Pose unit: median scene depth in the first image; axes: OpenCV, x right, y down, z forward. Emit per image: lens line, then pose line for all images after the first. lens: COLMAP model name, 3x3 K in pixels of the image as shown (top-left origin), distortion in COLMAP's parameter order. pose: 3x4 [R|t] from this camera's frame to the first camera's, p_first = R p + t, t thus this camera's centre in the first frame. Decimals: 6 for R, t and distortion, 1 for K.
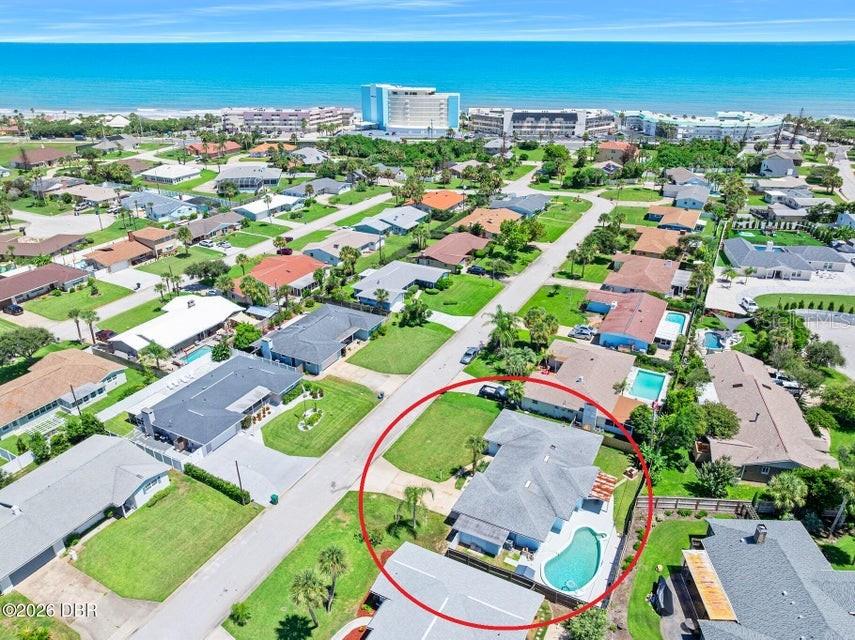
lens RADIAL K [[603.7, 0, 431.1], [0, 603.7, 337.9], [0, 0, 1]] dist [-0.035736, -0.003486]
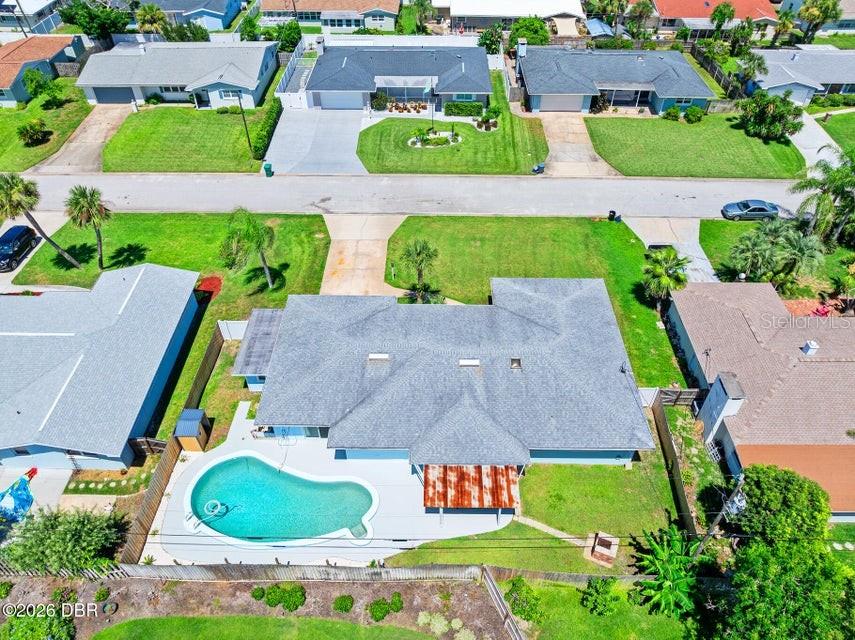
lens RADIAL K [[603.7, 0, 431.1], [0, 603.7, 337.9], [0, 0, 1]] dist [-0.035736, -0.003486]
pose [[0.439689, 0.624412, -0.645588, 0.397241], [-0.409376, 0.779118, 0.474749, -0.016367], [0.799428, 0.055546, 0.598189, 0.596309]]
